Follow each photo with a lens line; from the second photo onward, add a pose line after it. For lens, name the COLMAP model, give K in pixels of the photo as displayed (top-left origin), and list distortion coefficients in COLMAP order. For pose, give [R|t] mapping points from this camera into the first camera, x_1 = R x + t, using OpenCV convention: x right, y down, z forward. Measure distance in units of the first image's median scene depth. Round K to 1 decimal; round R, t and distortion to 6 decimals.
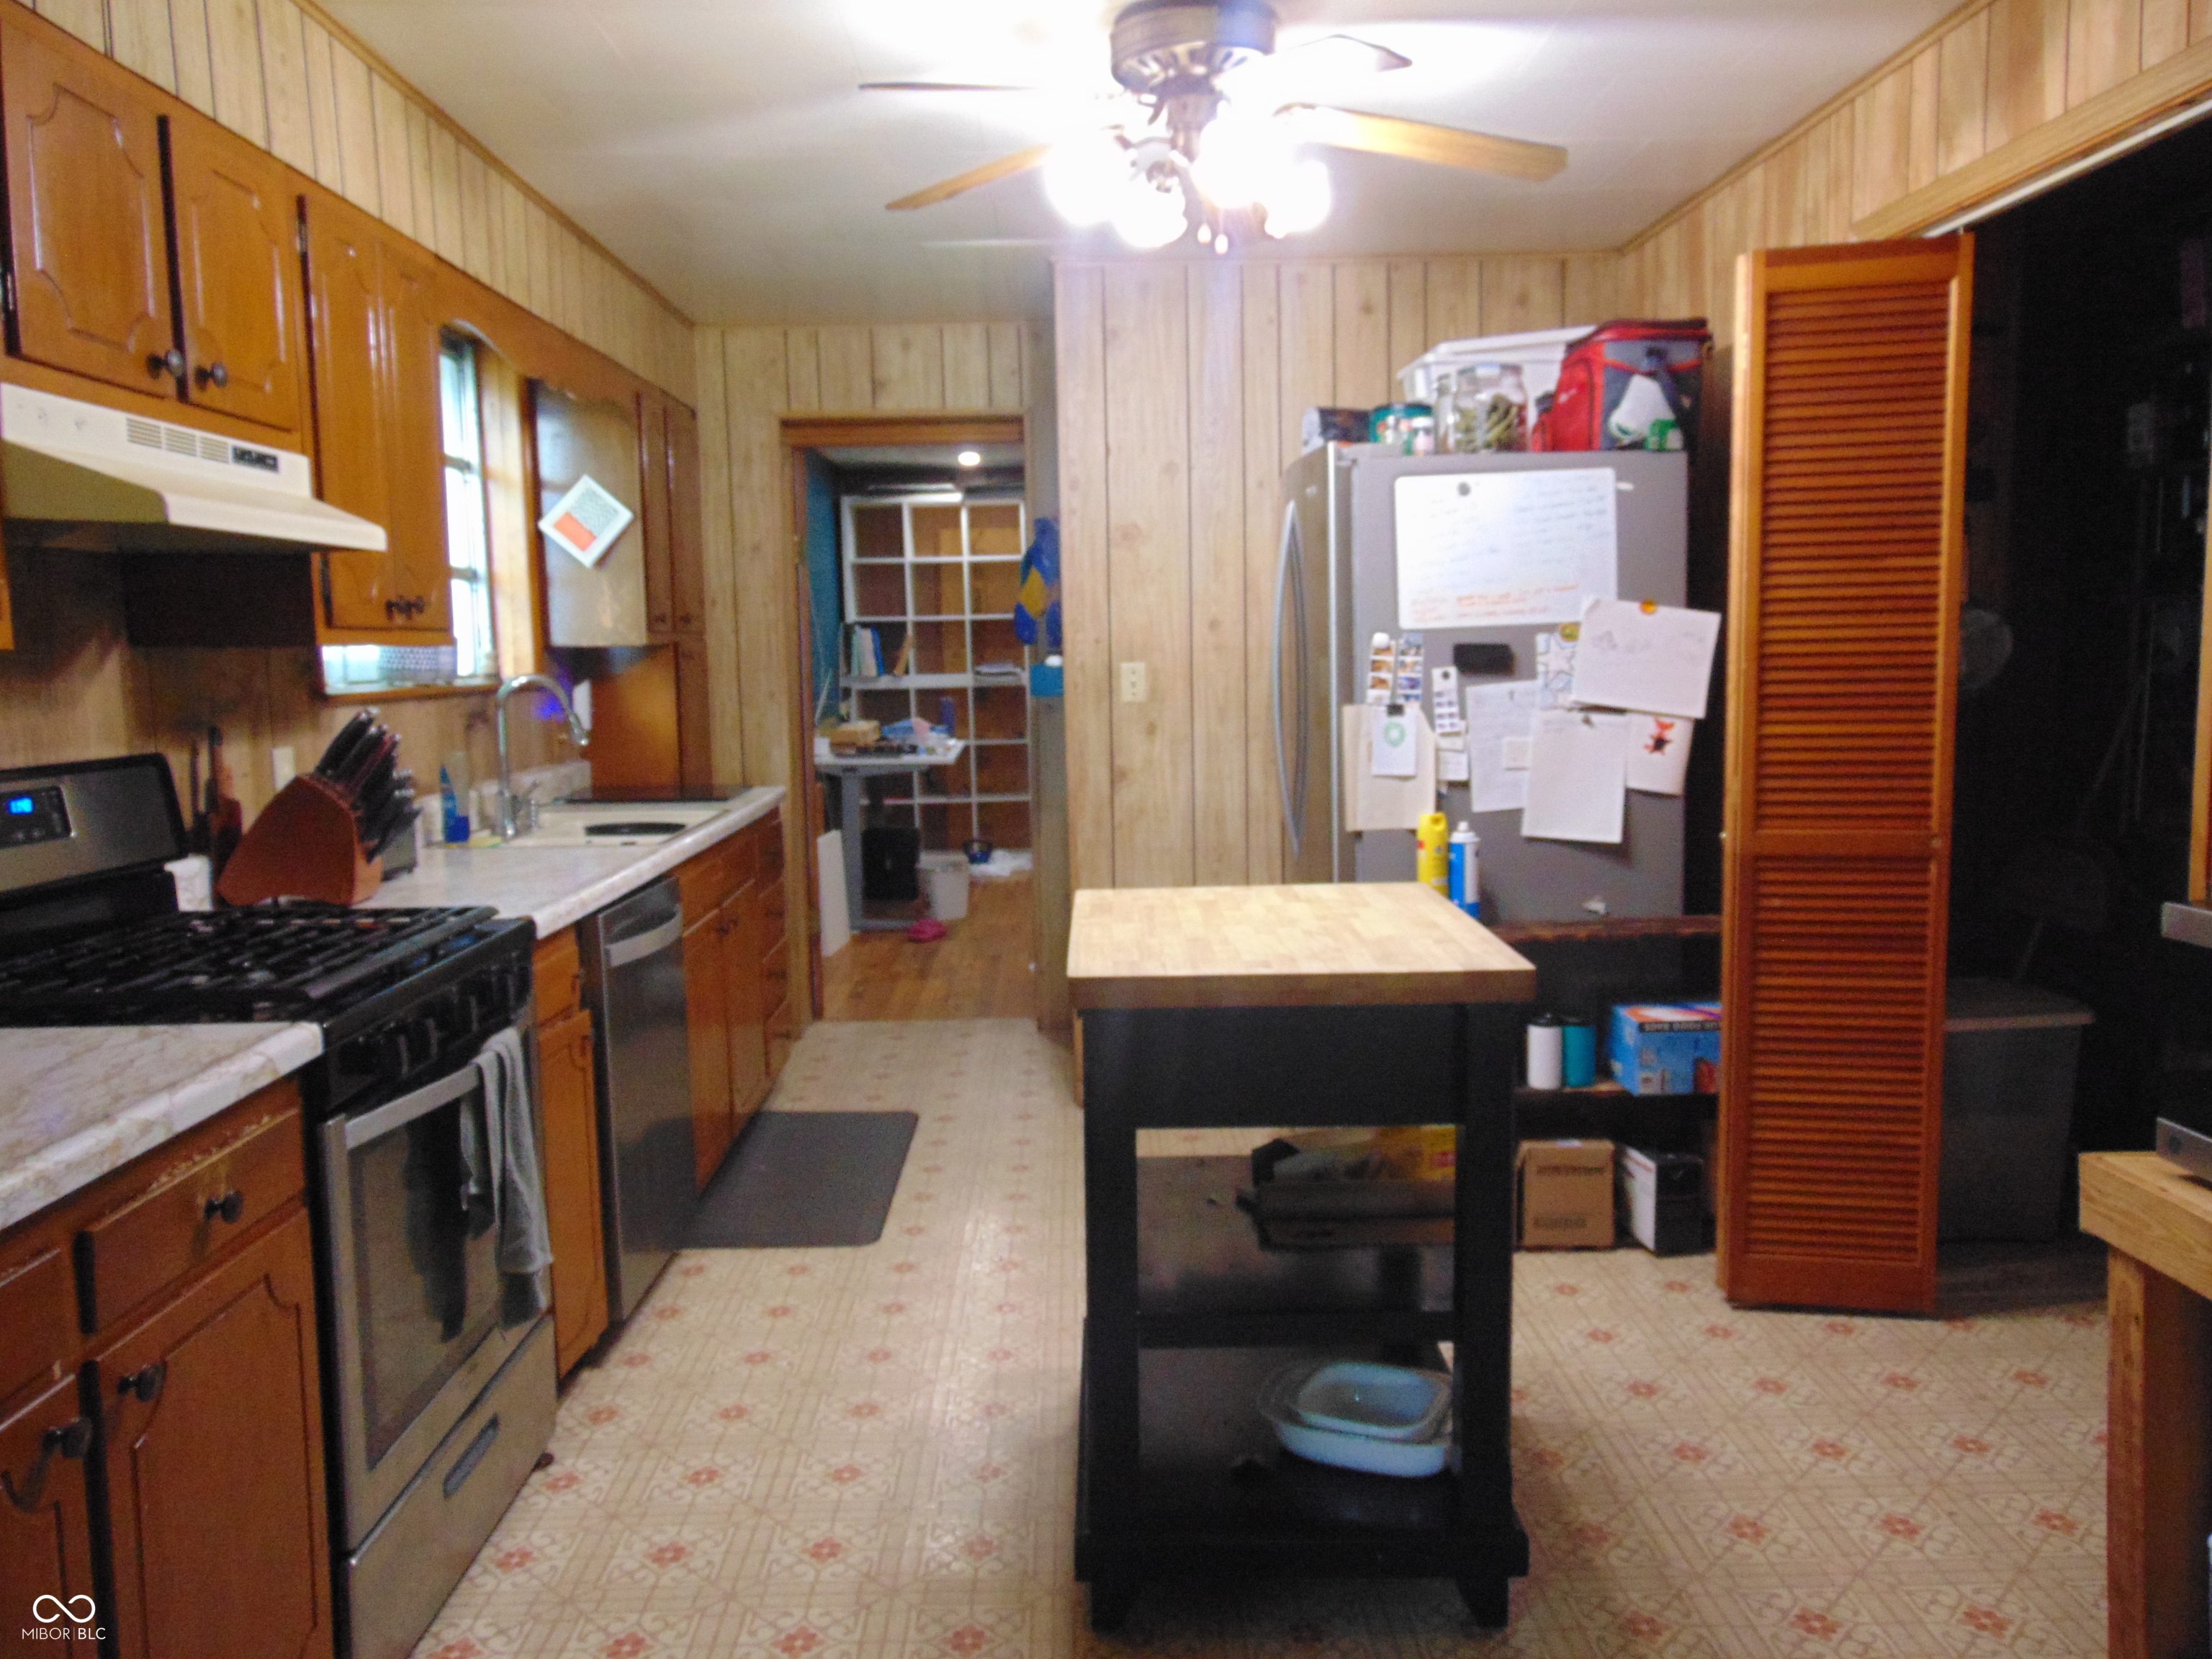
lens RADIAL K [[1660.5, 0, 1099.5], [0, 1660.5, 822.0], [0, 0, 1]] dist [-0.015396, 0.029958]
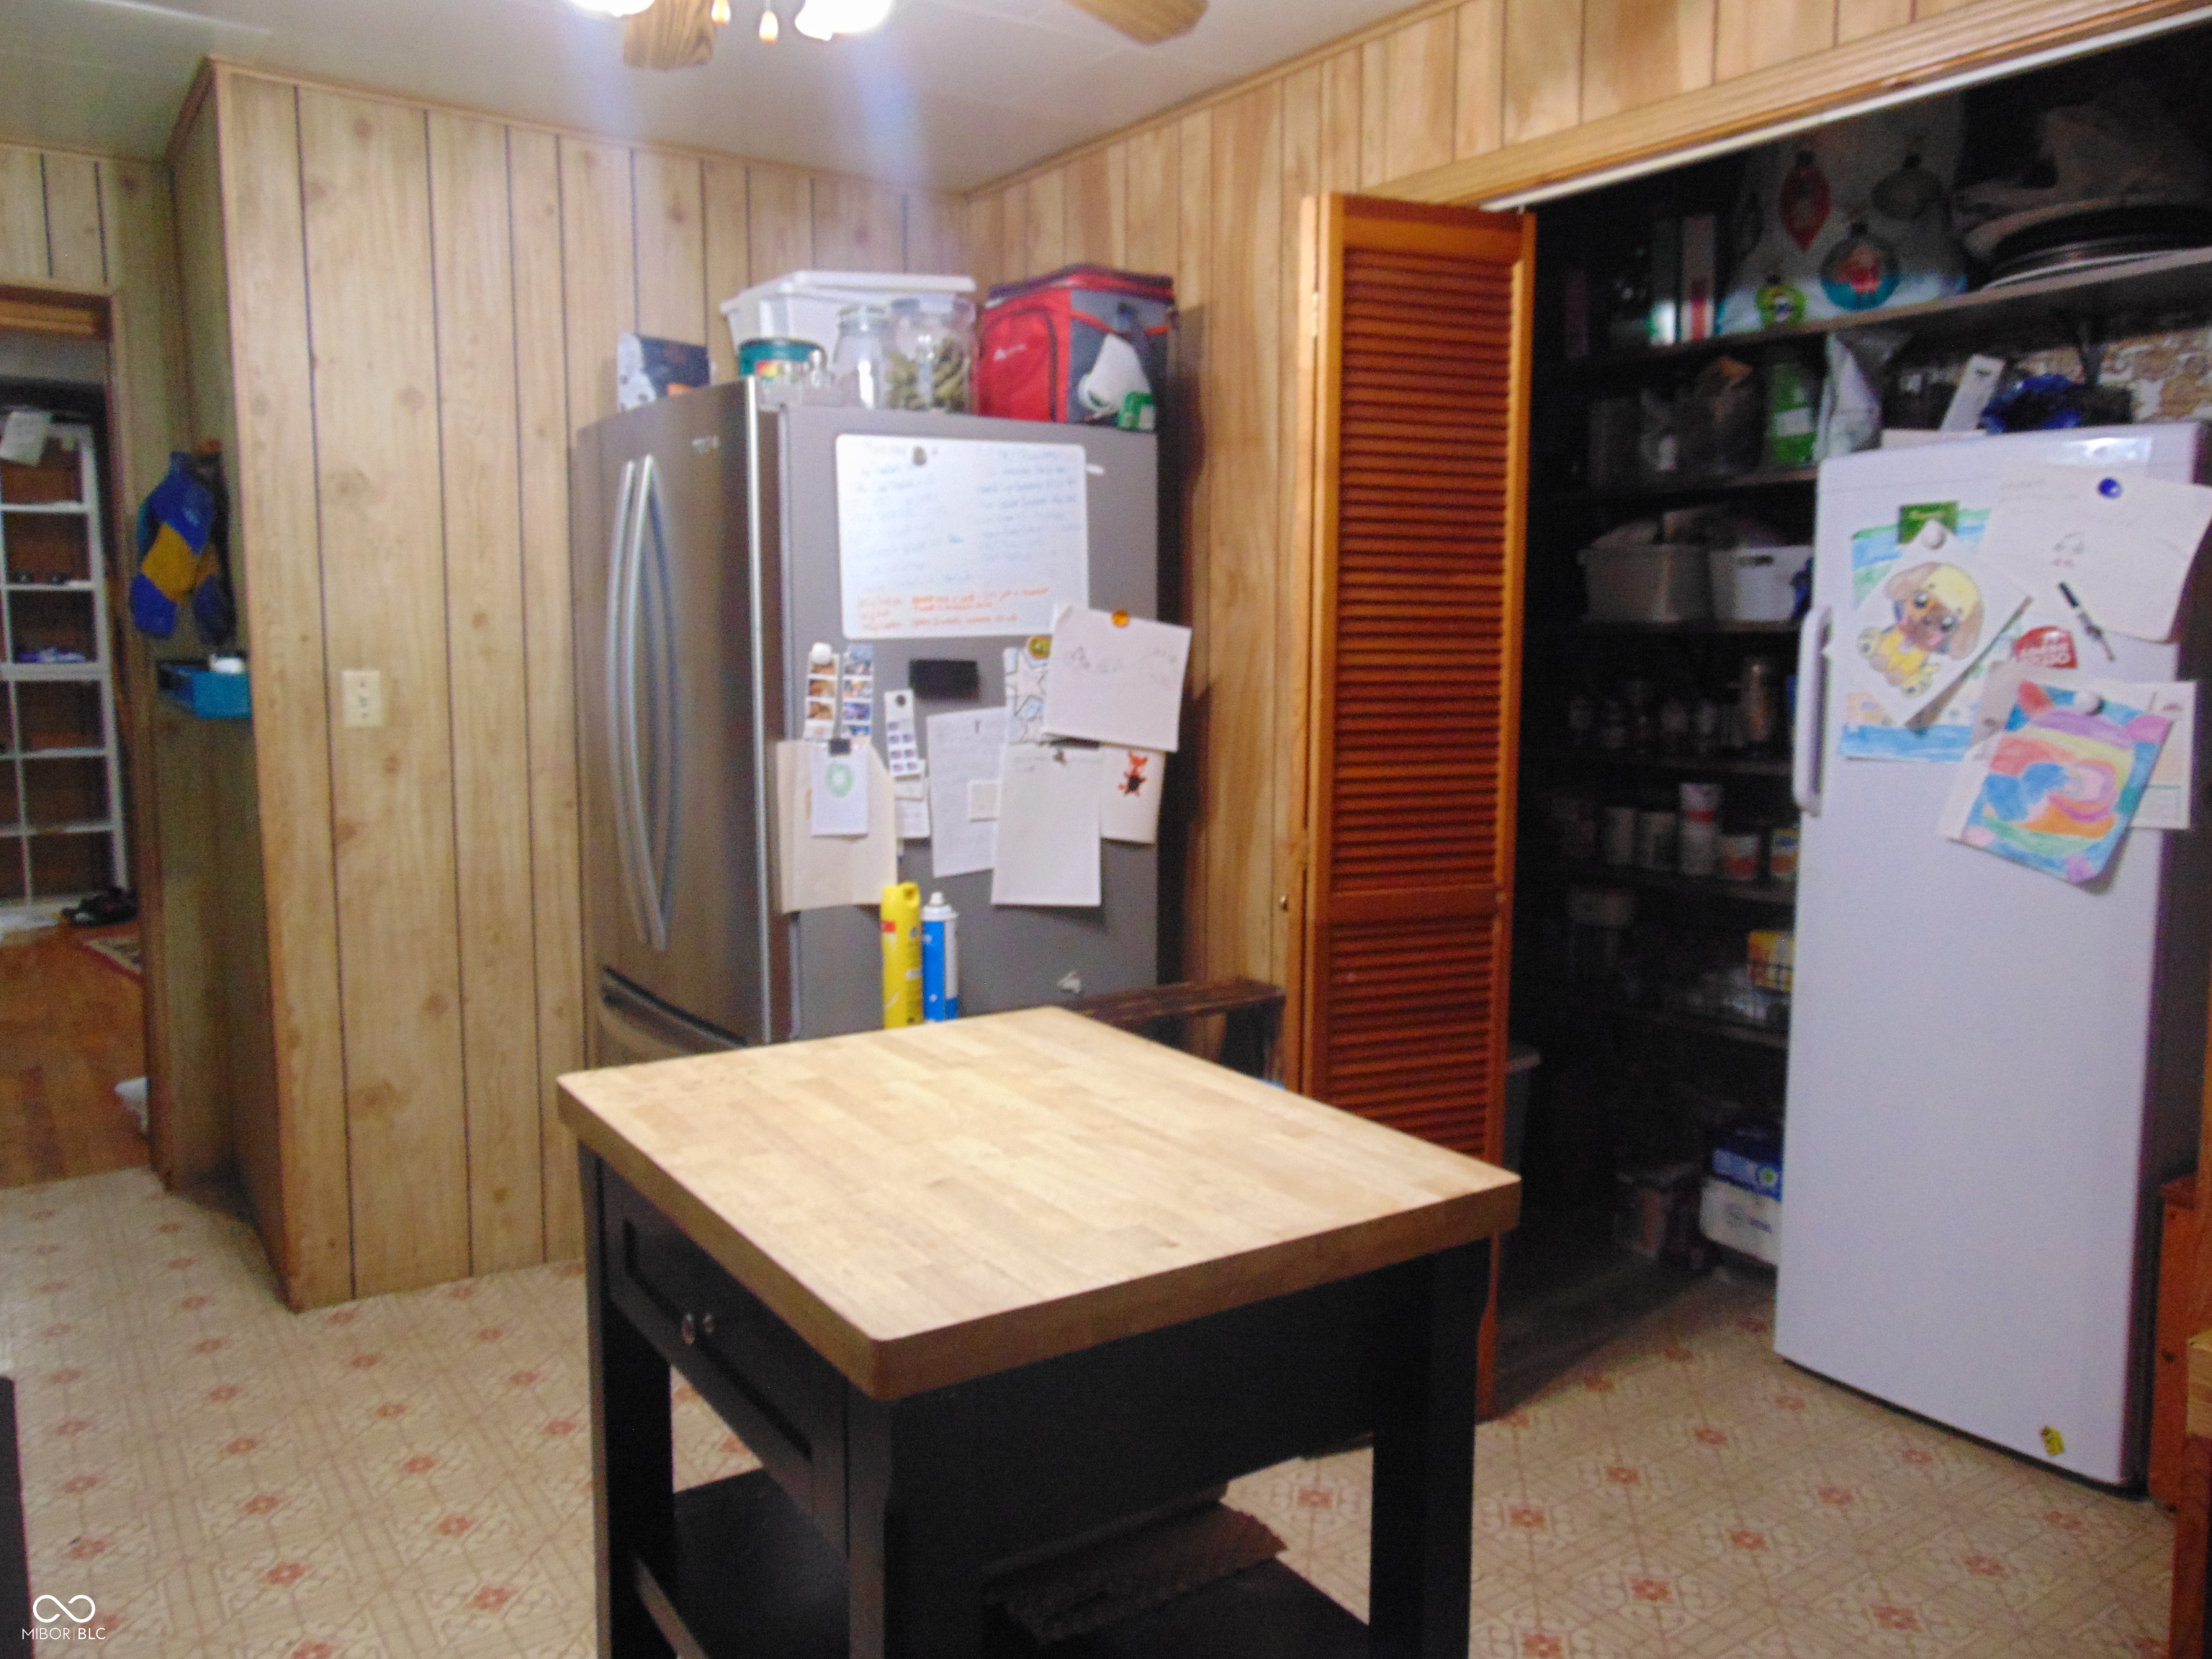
lens RADIAL K [[1660.5, 0, 1099.3], [0, 1660.5, 817.9], [0, 0, 1]] dist [-0.015396, 0.029958]
pose [[0.832631, -0.036162, 0.552647, -0.138544], [0.035072, 0.999306, 0.012548, -0.040838], [-0.552717, 0.008935, 0.833321, 0.316016]]
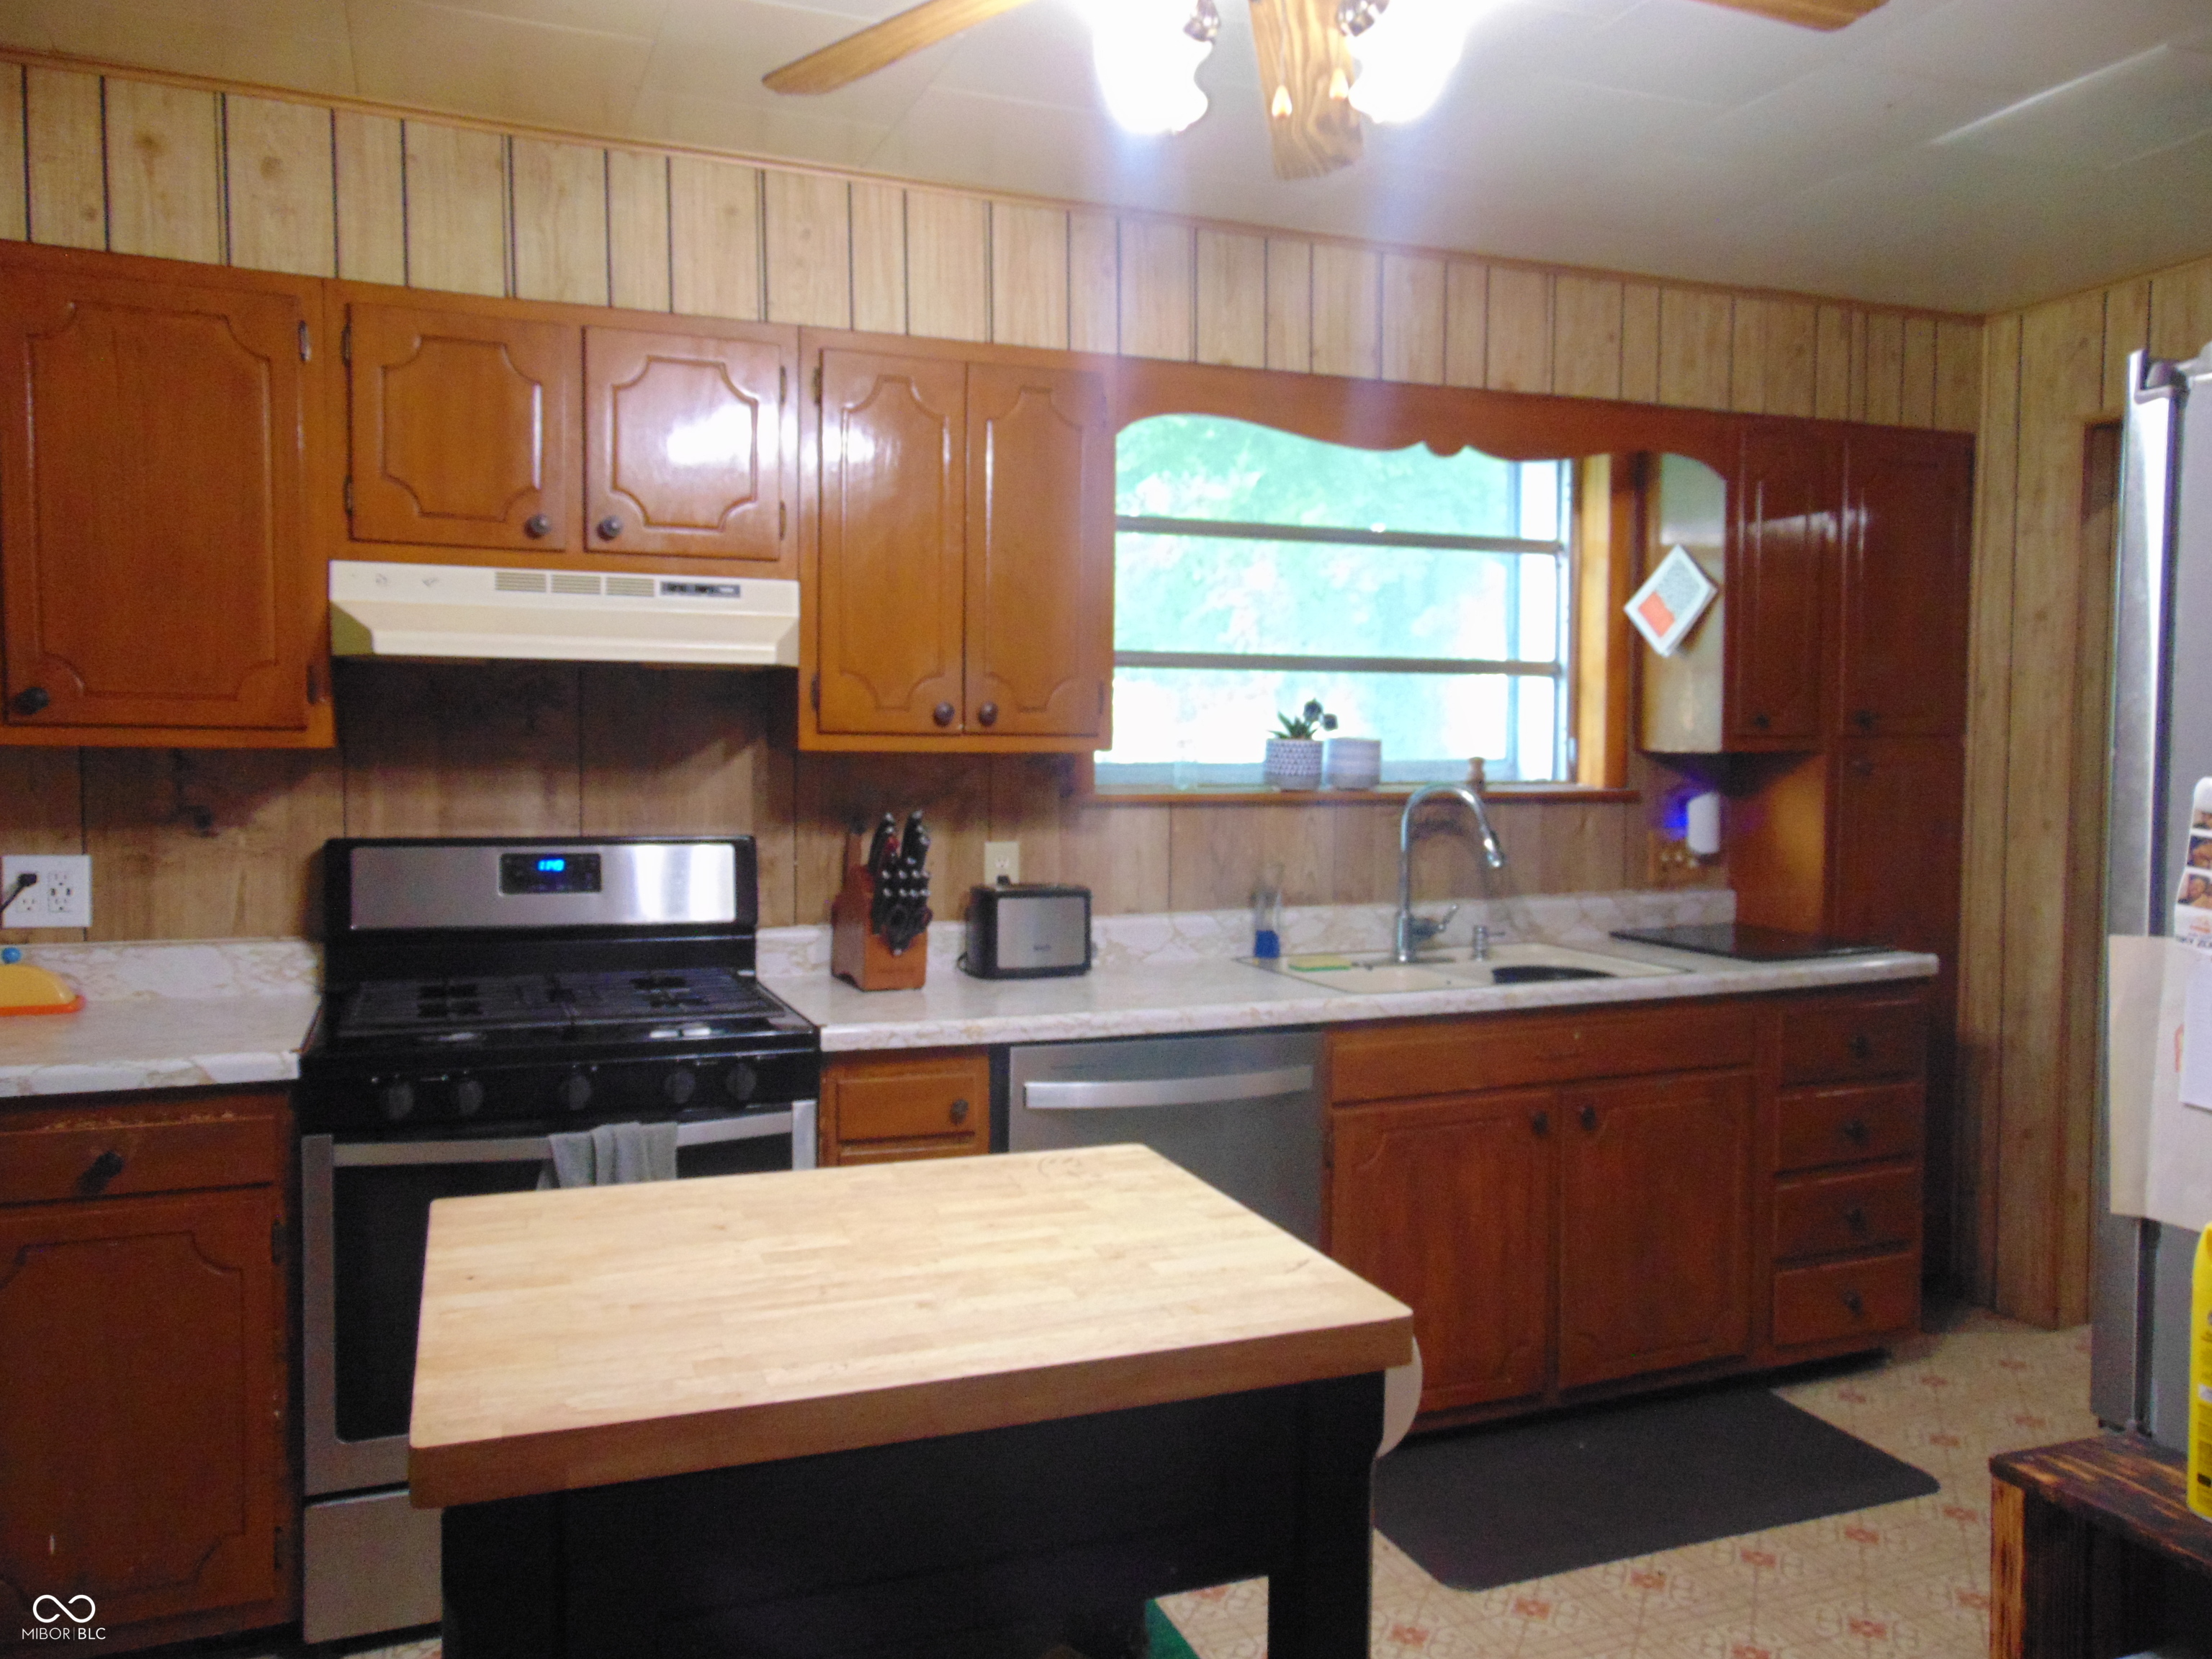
lens RADIAL K [[1660.5, 0, 1089.0], [0, 1660.5, 844.4], [0, 0, 1]] dist [-0.015396, 0.029958]
pose [[0.351596, 0.078445, -0.932859, 0.465442], [-0.111365, 0.992912, 0.041521, -0.081595], [0.929504, 0.089290, 0.357840, 0.579919]]
